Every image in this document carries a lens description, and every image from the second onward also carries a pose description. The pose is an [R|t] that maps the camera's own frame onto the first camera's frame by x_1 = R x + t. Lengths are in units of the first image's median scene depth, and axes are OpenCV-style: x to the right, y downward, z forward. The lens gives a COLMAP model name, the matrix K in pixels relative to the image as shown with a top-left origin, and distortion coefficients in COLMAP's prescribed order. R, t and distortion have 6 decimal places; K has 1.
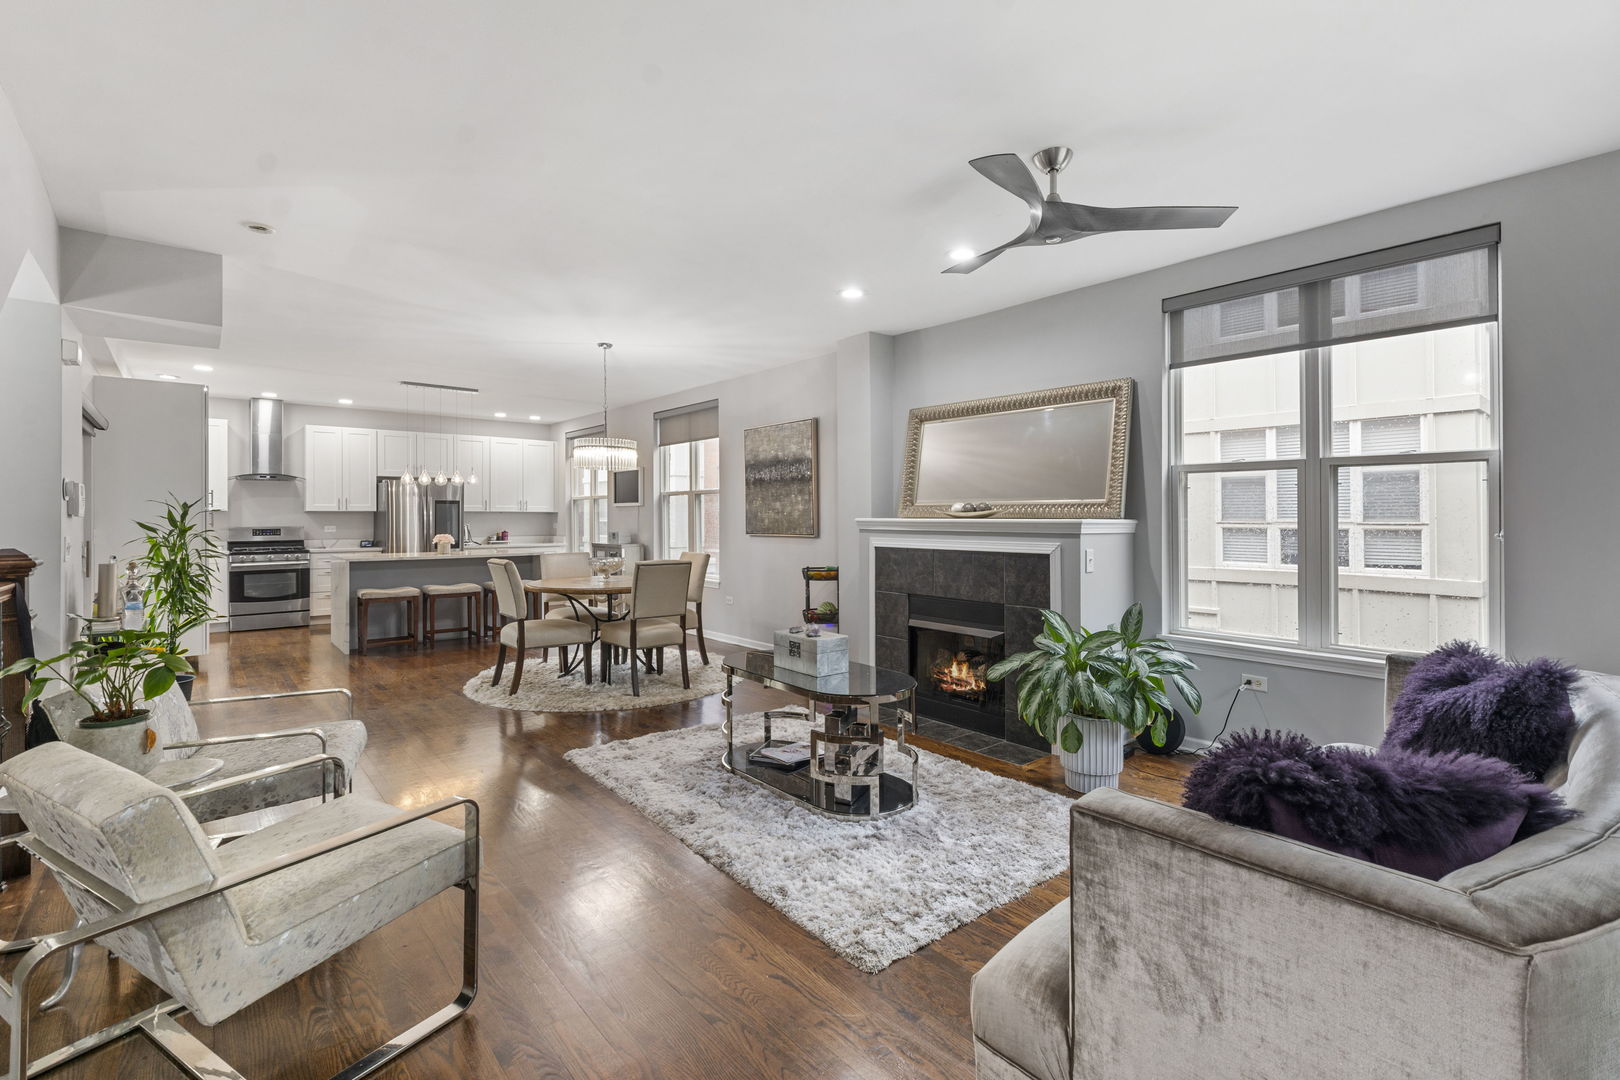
lens RADIAL K [[745.9, 0, 806.2], [0, 745.9, 512.2], [0, 0, 1]] dist [0.002646, 0.000065]
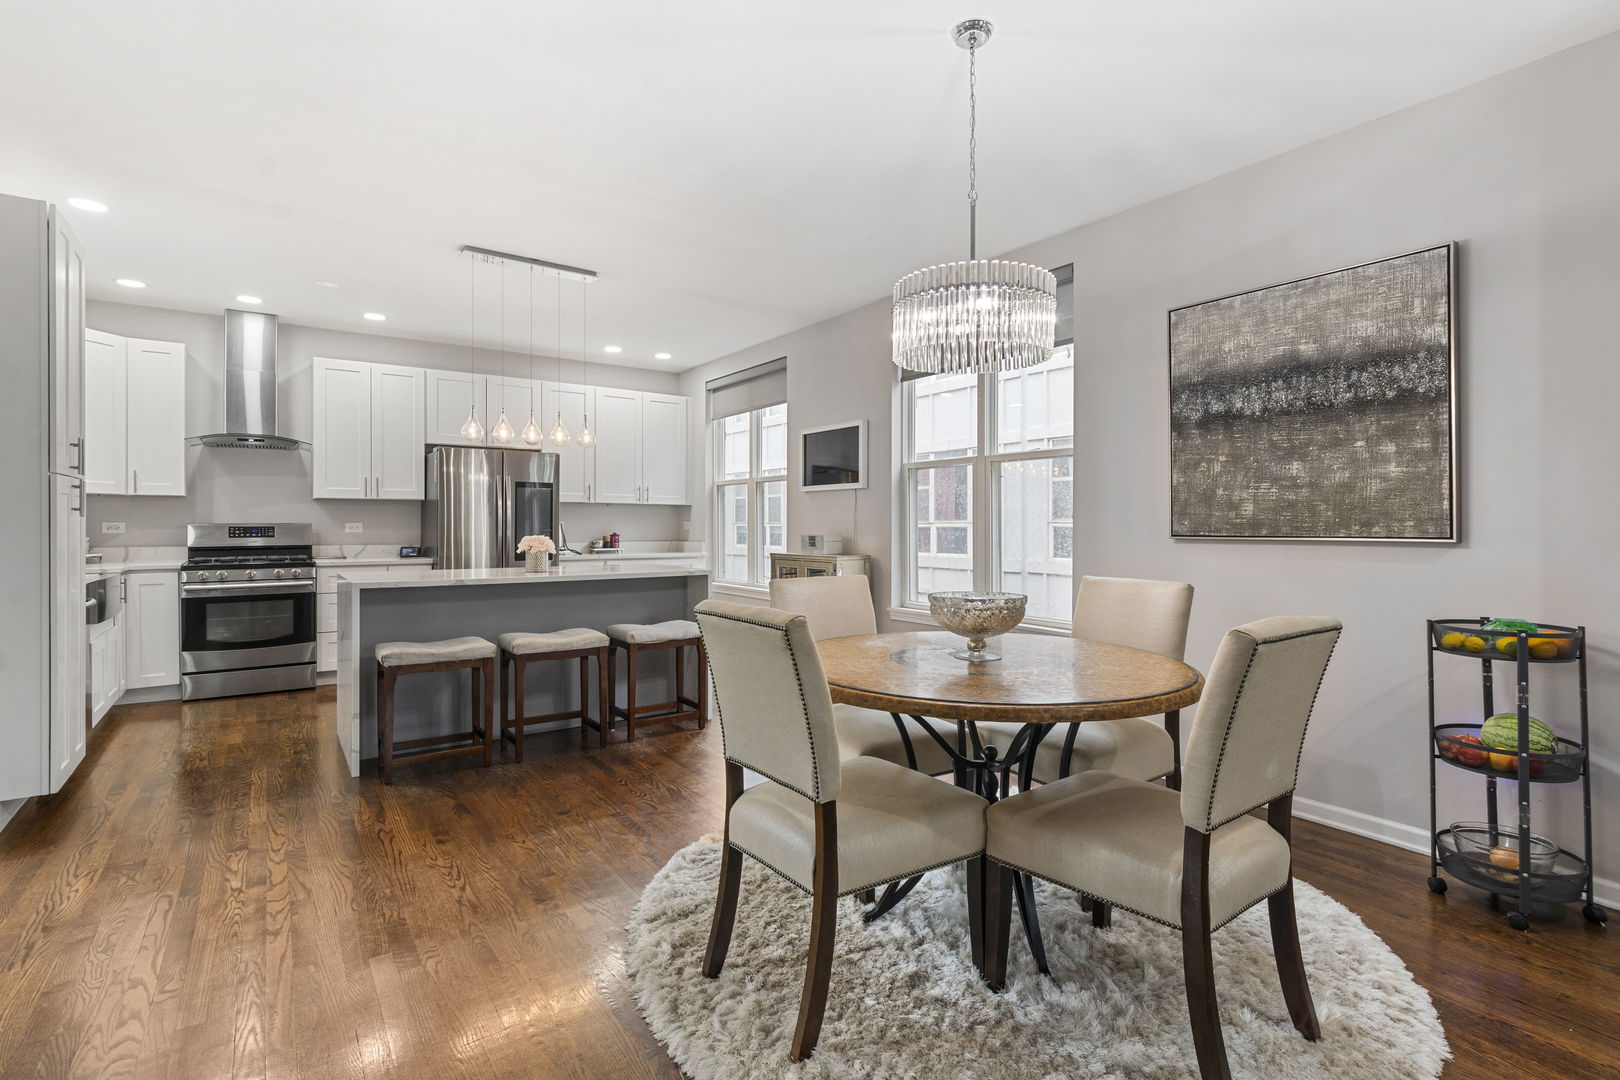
lens RADIAL K [[745.9, 0, 783.3], [0, 745.9, 521.0], [0, 0, 1]] dist [0.002646, 0.000065]
pose [[0.995523, 0.002103, -0.094492, -0.238969], [-0.002171, 0.999997, -0.000618, 0.017665], [0.094490, 0.000821, 0.995525, 0.446122]]
